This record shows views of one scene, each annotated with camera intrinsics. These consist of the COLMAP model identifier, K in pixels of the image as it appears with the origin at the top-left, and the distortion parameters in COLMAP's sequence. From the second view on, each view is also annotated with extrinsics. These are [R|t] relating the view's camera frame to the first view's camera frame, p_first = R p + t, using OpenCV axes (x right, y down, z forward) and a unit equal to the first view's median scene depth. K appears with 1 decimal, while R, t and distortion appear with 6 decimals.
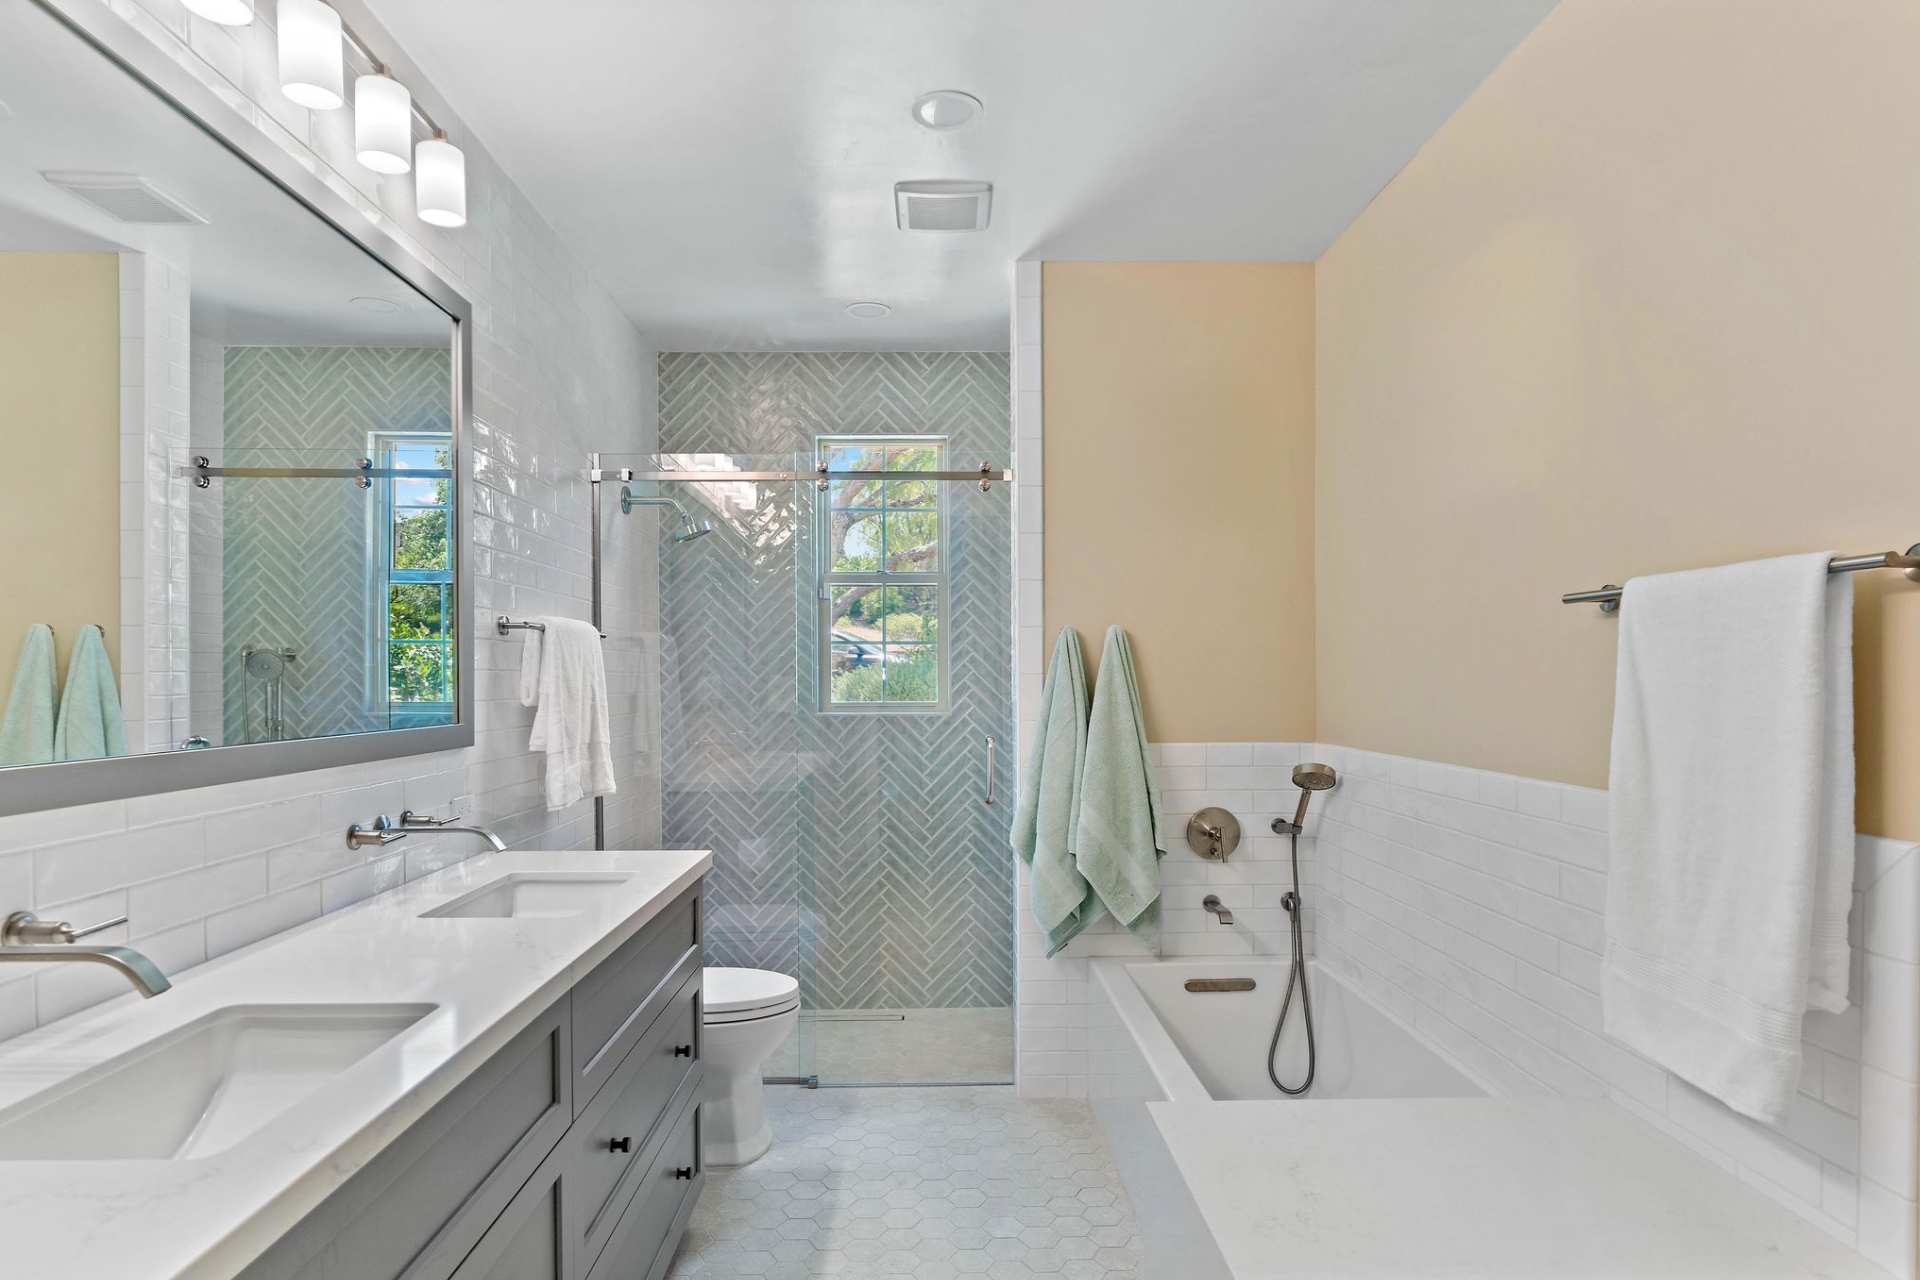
lens RADIAL K [[1019.7, 0, 957.7], [0, 1019.7, 679.2], [0, 0, 1]] dist [-0.000452, 0.000439]
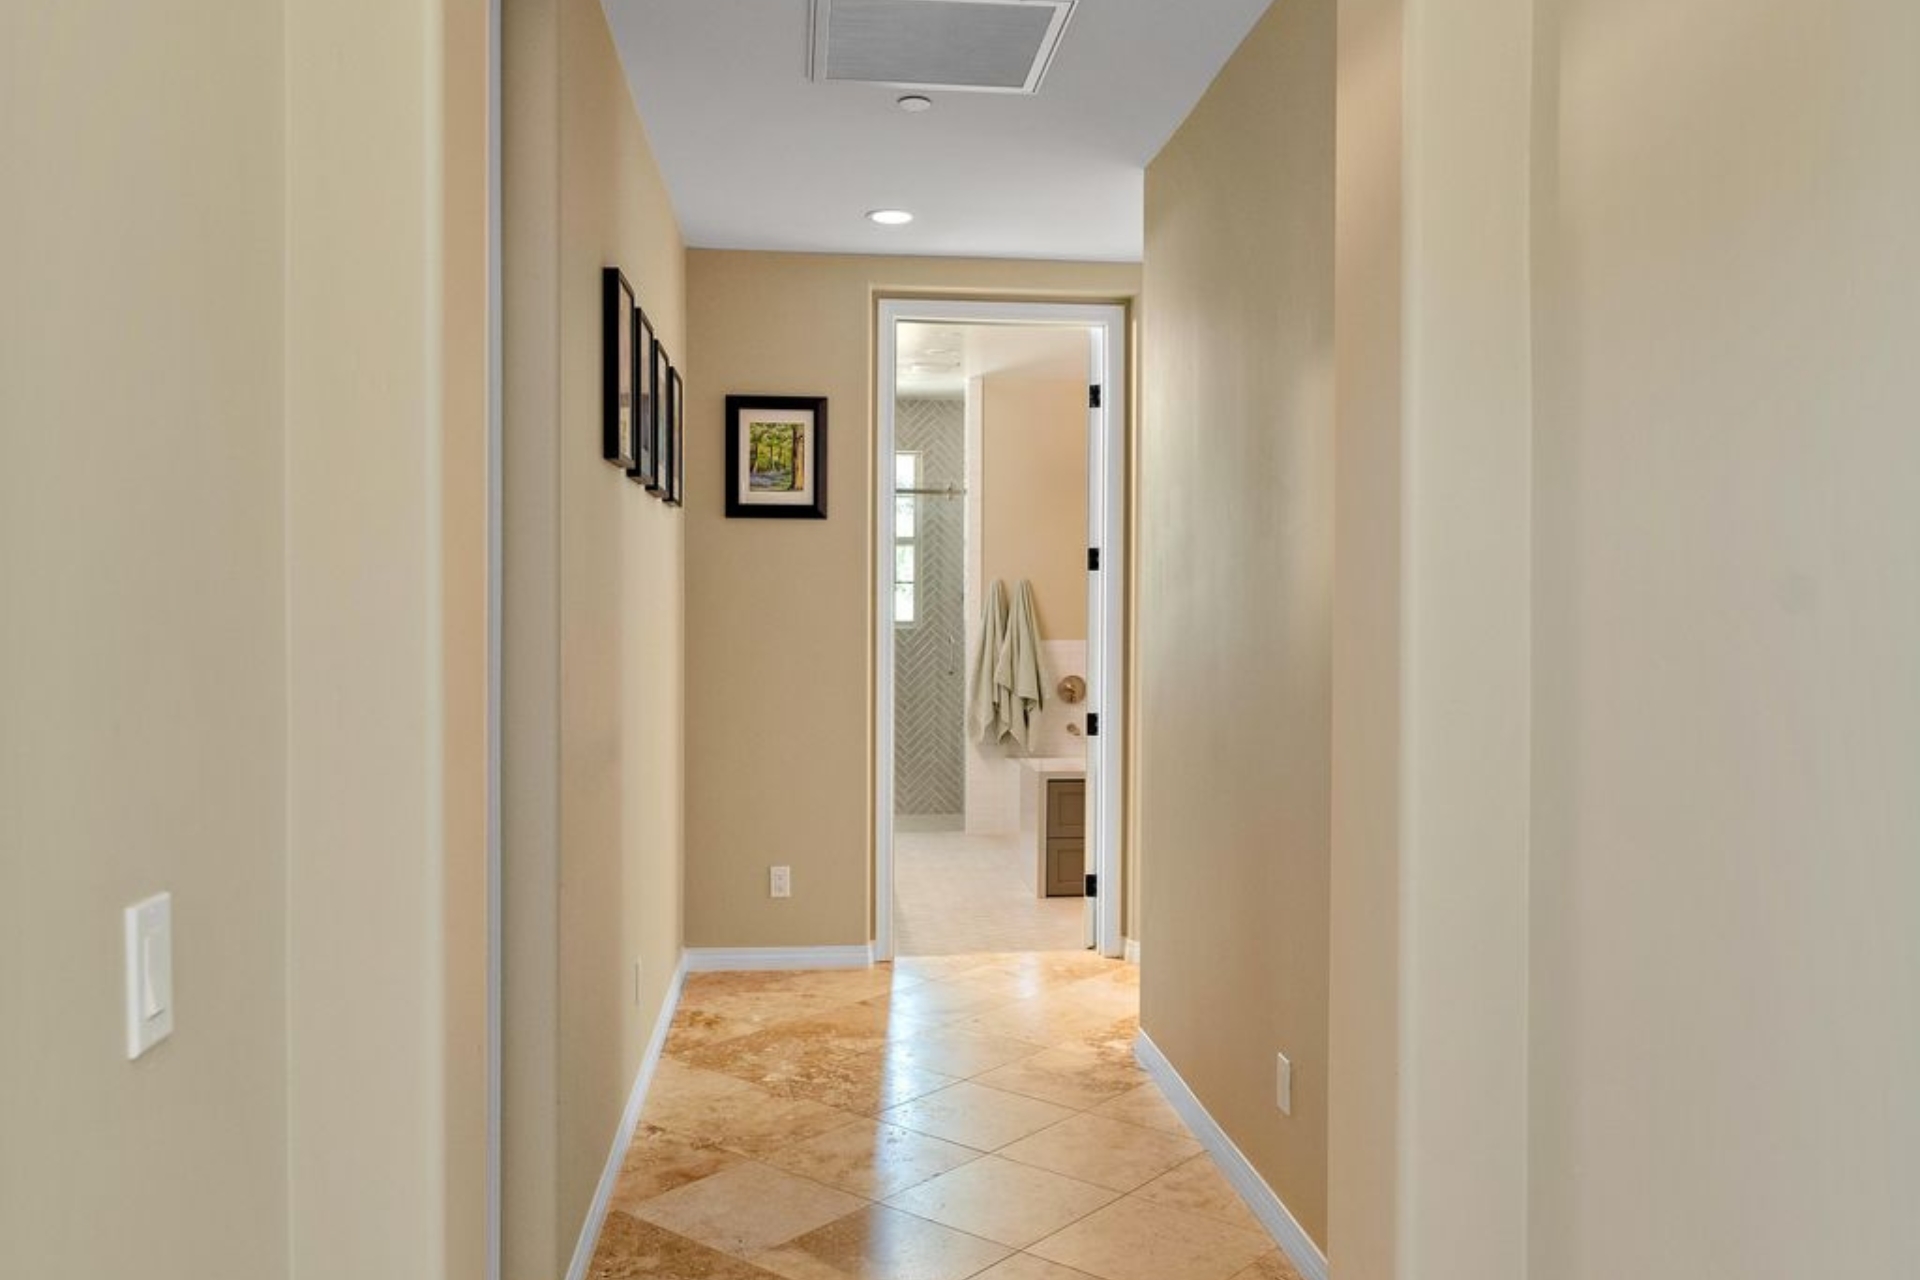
lens RADIAL K [[1527.4, 0, 960.0], [0, 1527.4, 640.0], [0, 0, 1]] dist [-0.000337, 0.000794]
pose [[0.997257, 0.007202, 0.073672, -0.151424], [-0.008580, 0.999794, 0.018400, 0.010894], [-0.073524, -0.018981, 0.997113, -1.678314]]
